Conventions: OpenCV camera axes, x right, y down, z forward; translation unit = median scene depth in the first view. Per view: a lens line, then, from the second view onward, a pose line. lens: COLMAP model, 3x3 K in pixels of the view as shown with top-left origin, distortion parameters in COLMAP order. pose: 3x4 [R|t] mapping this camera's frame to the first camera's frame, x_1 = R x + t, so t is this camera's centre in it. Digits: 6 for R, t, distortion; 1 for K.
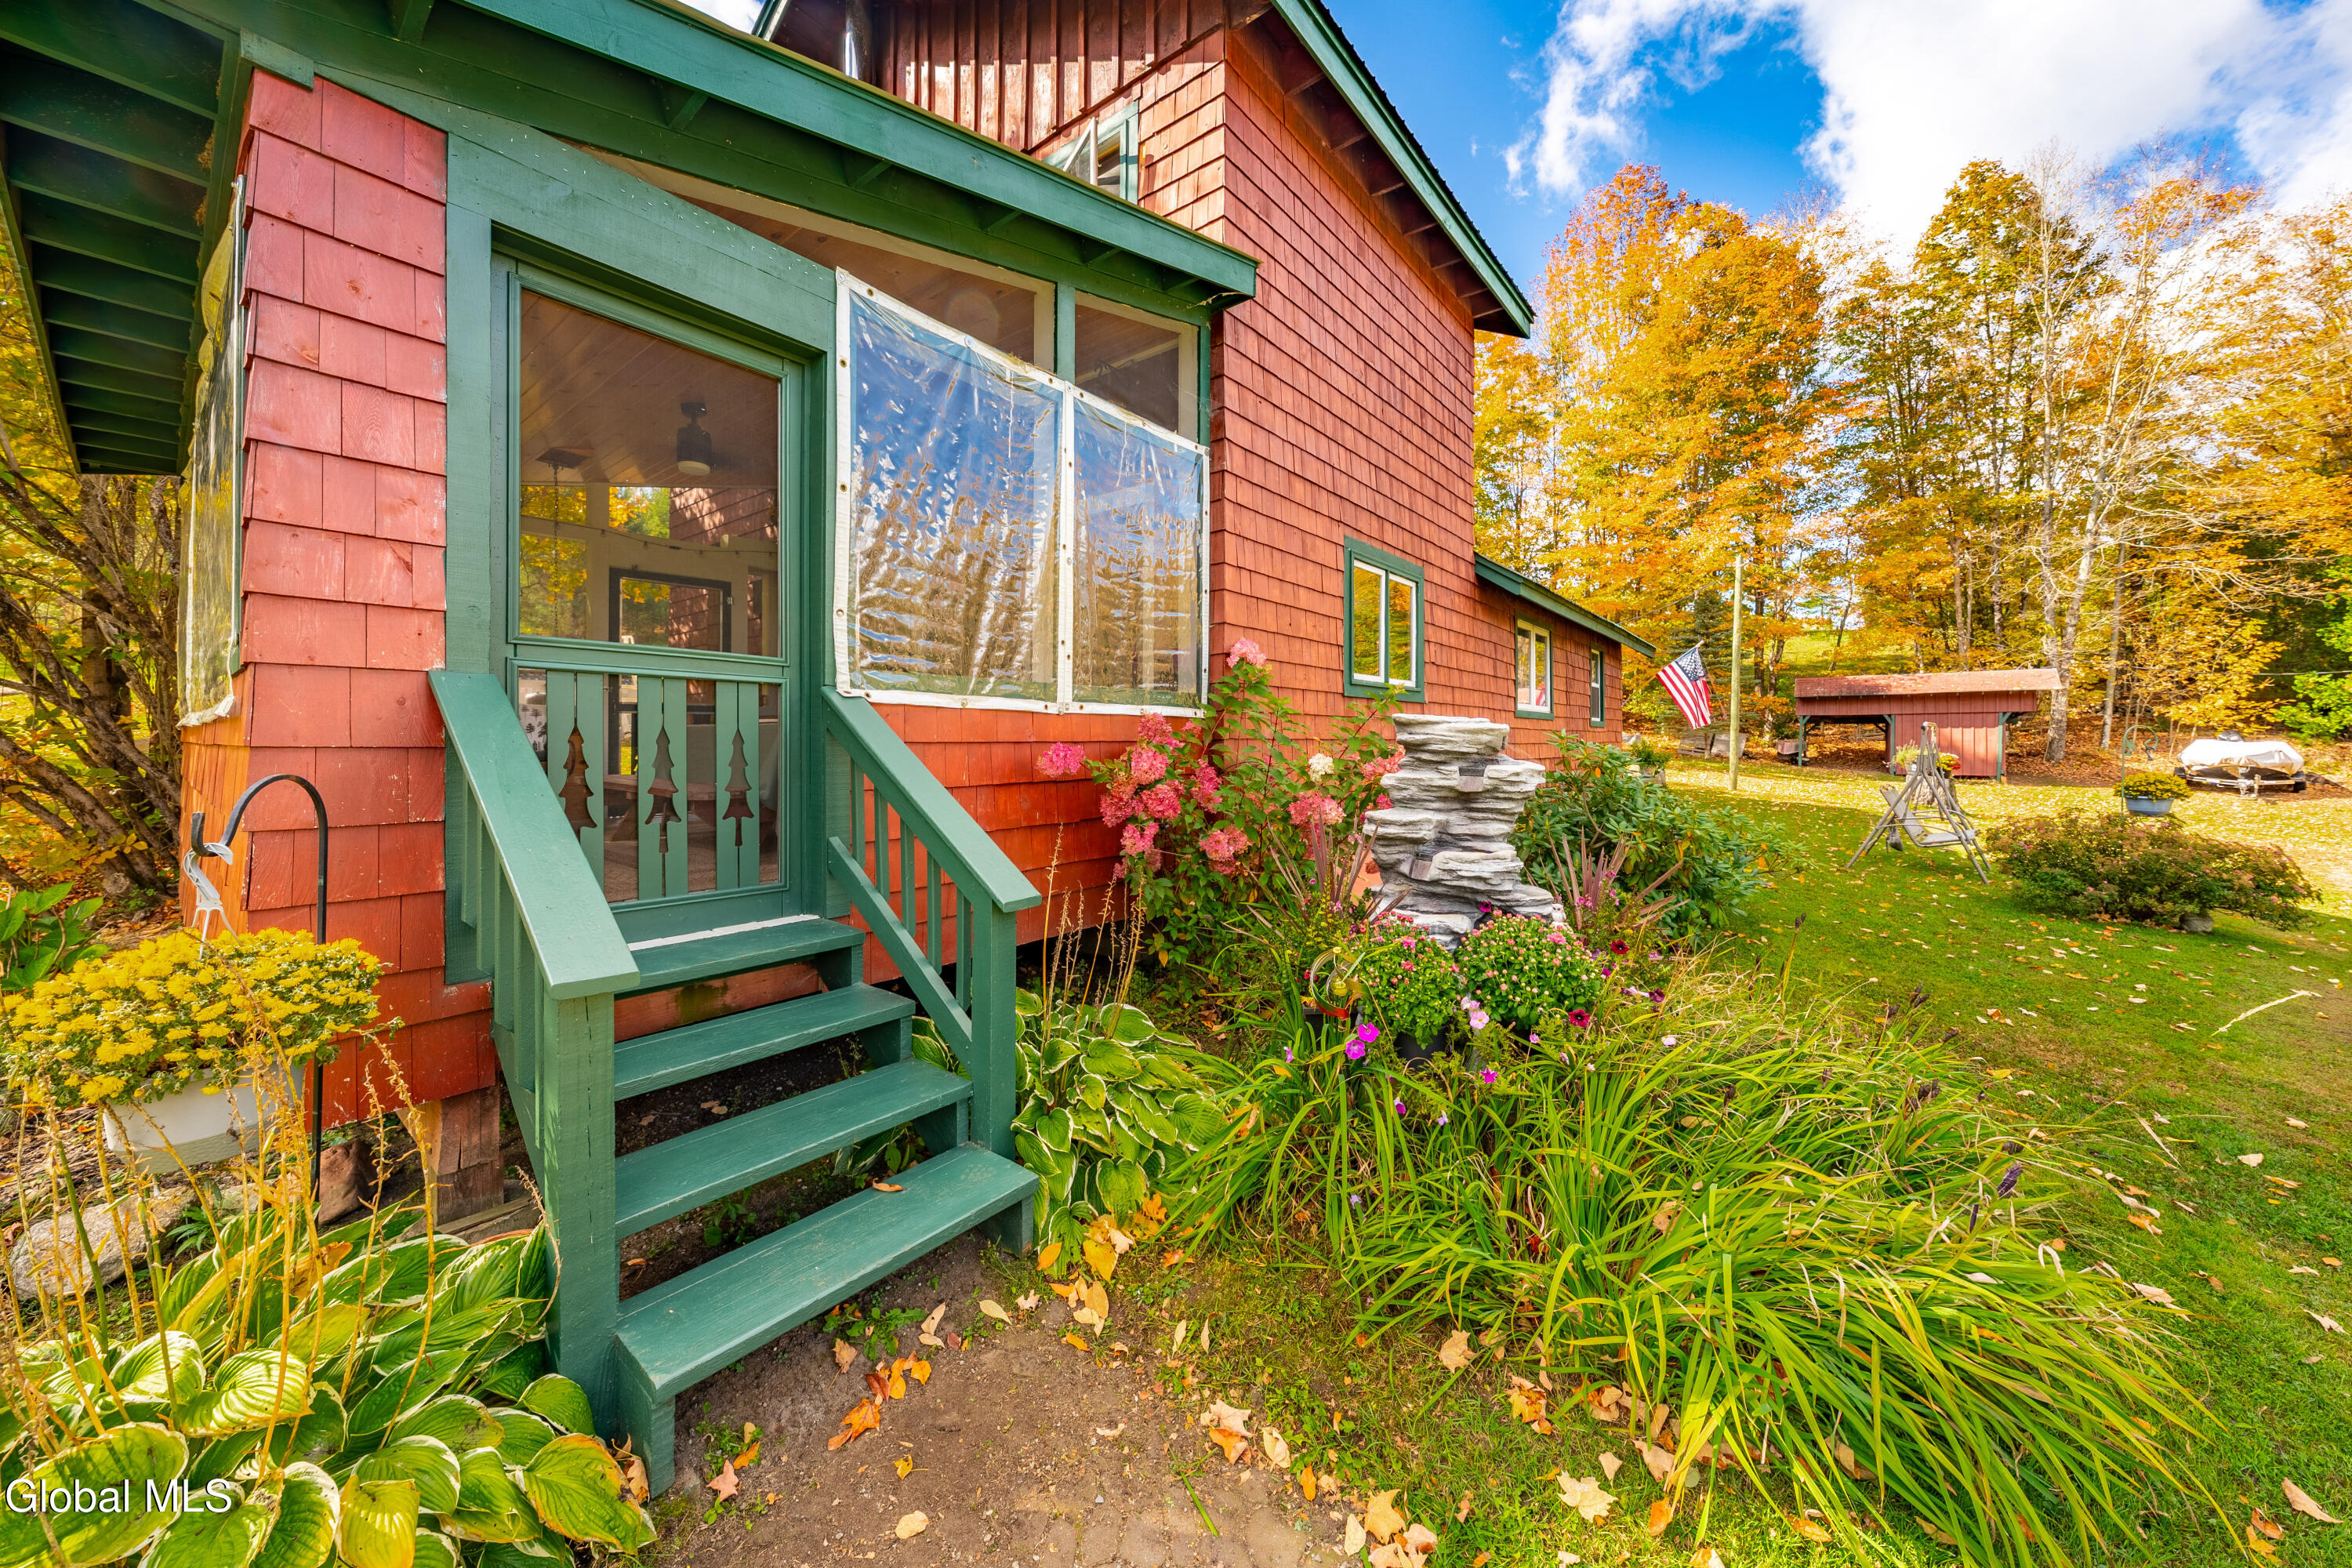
lens RADIAL K [[825.8, 0, 1172.2], [0, 825.8, 740.5], [0, 0, 1]] dist [-0.009243, 0.000037]
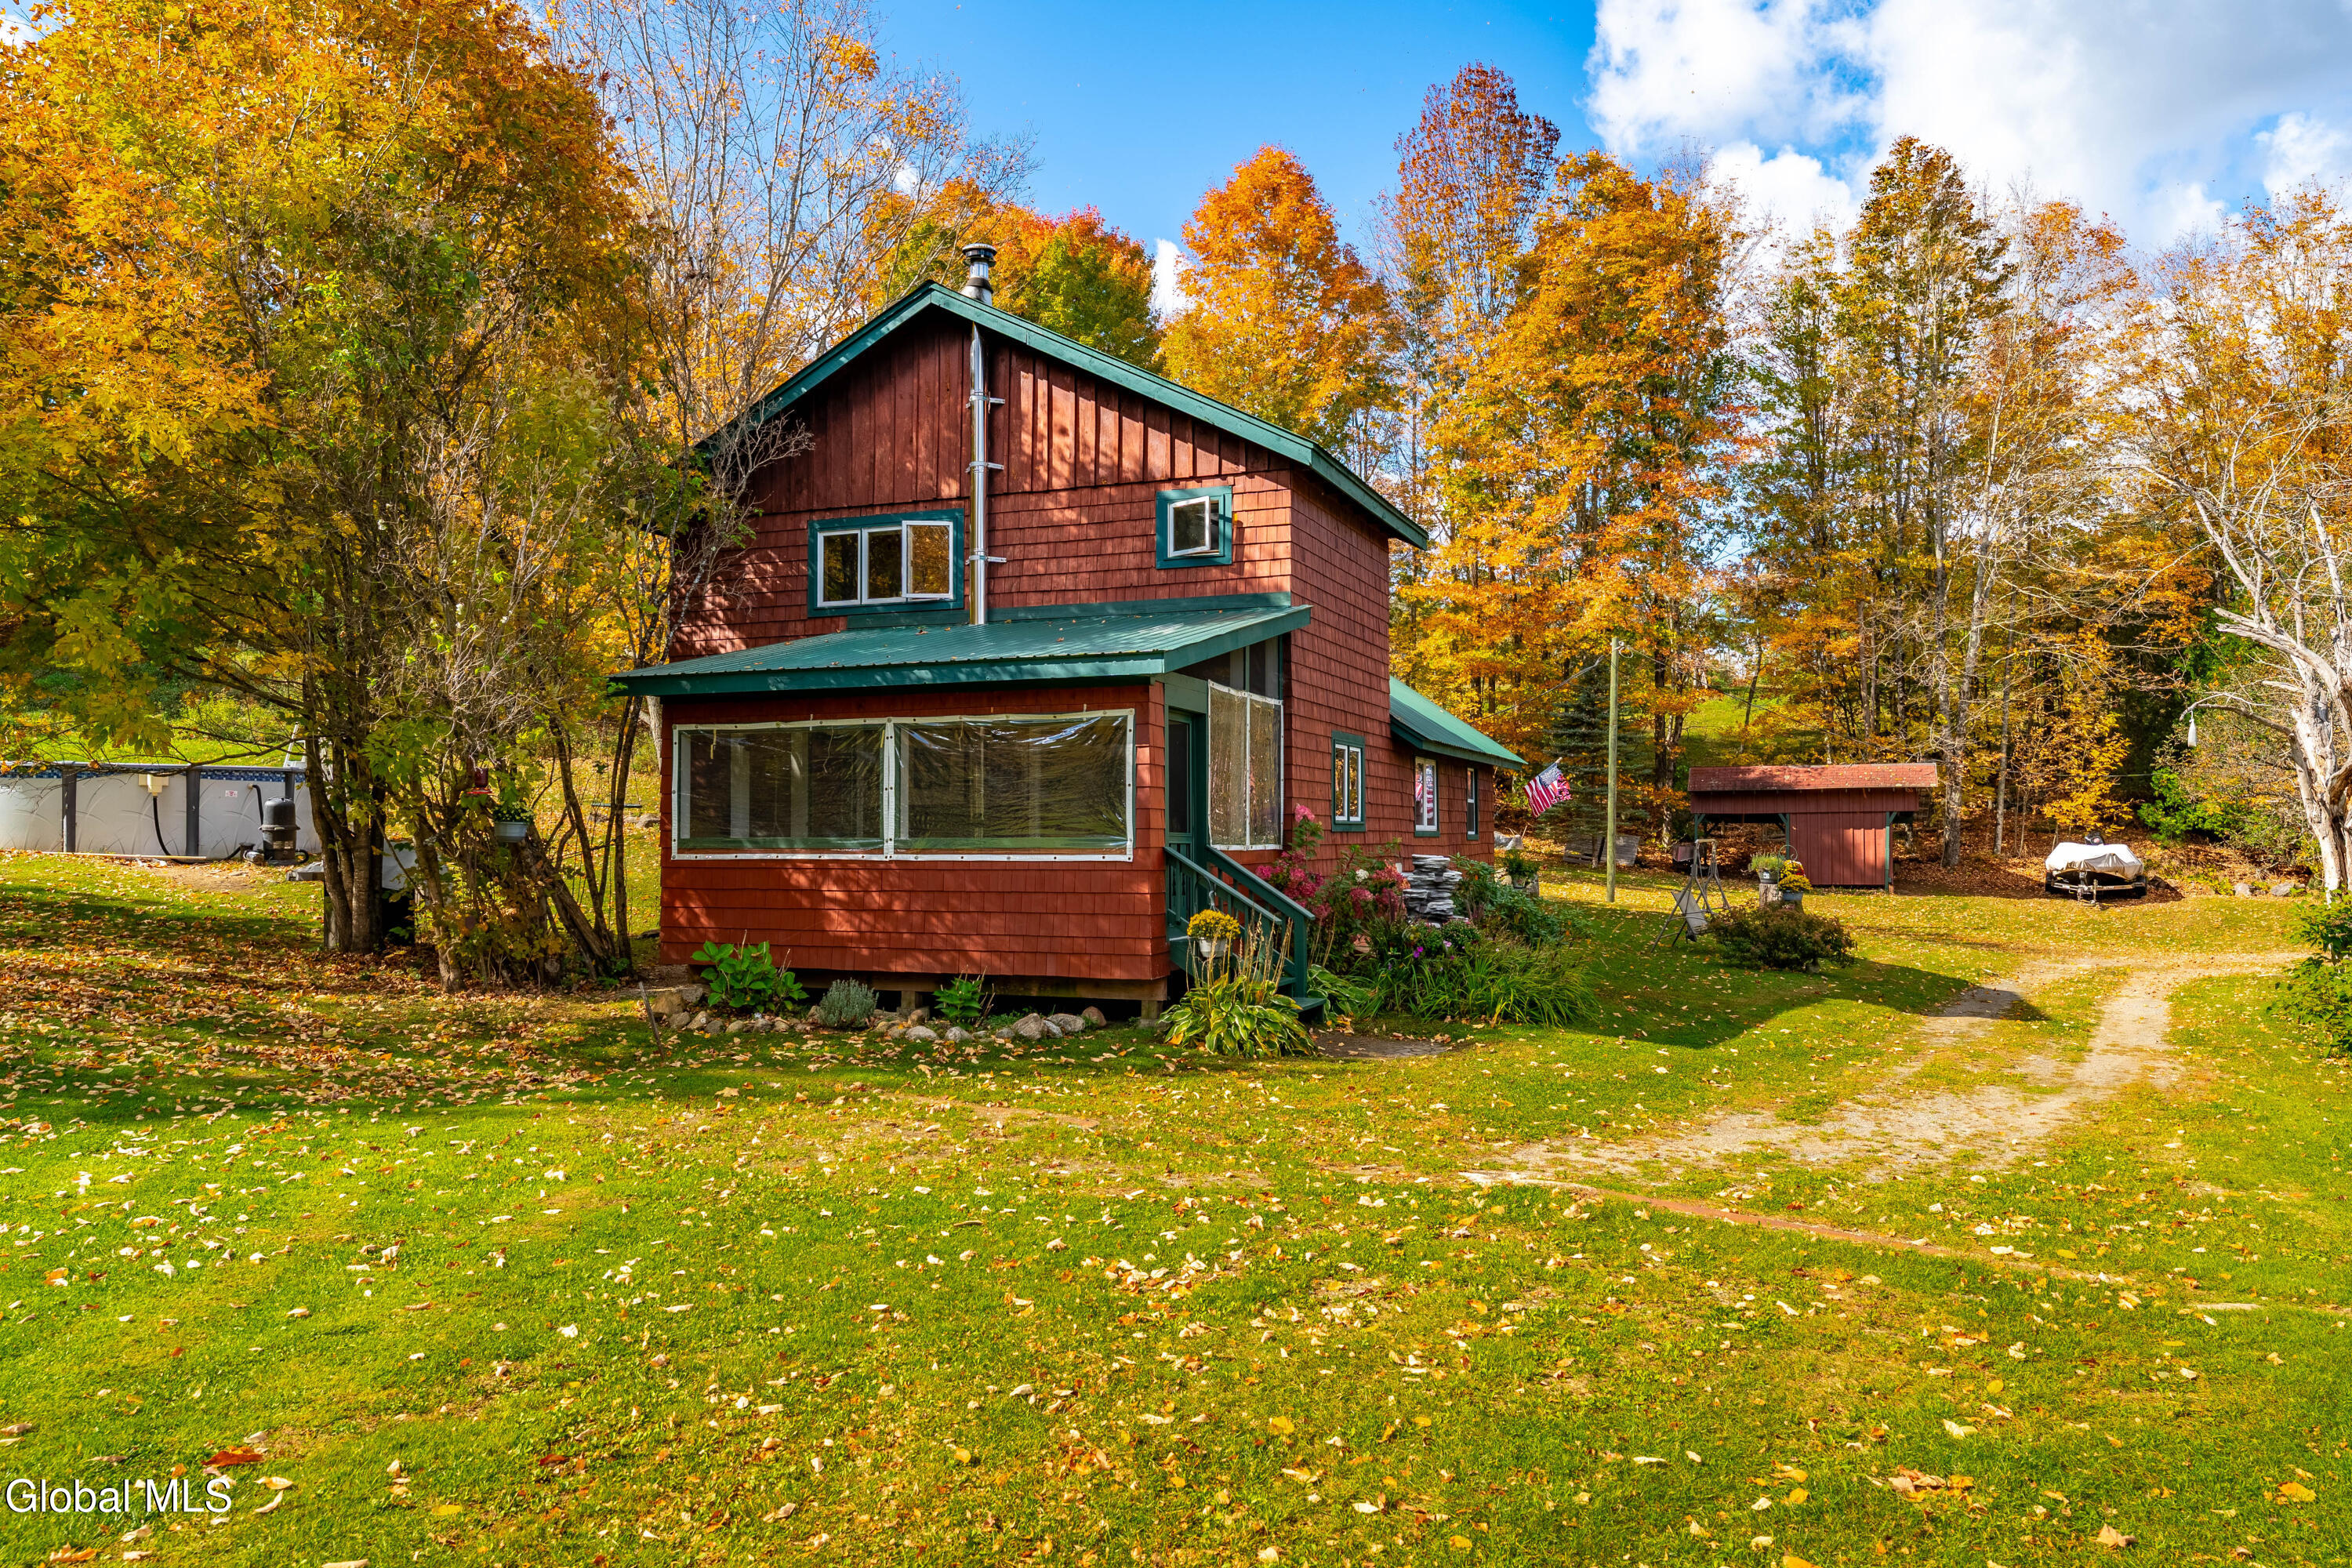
lens RADIAL K [[1623.7, 0, 1176.0], [0, 1623.7, 784.0], [0, 0, 1]] dist [-0.053971, -0.001078]
pose [[0.955439, 0.008307, 0.295071, -0.249940], [0.001255, 0.999481, -0.032202, -0.011362], [-0.295185, 0.031137, 0.954933, -0.474062]]
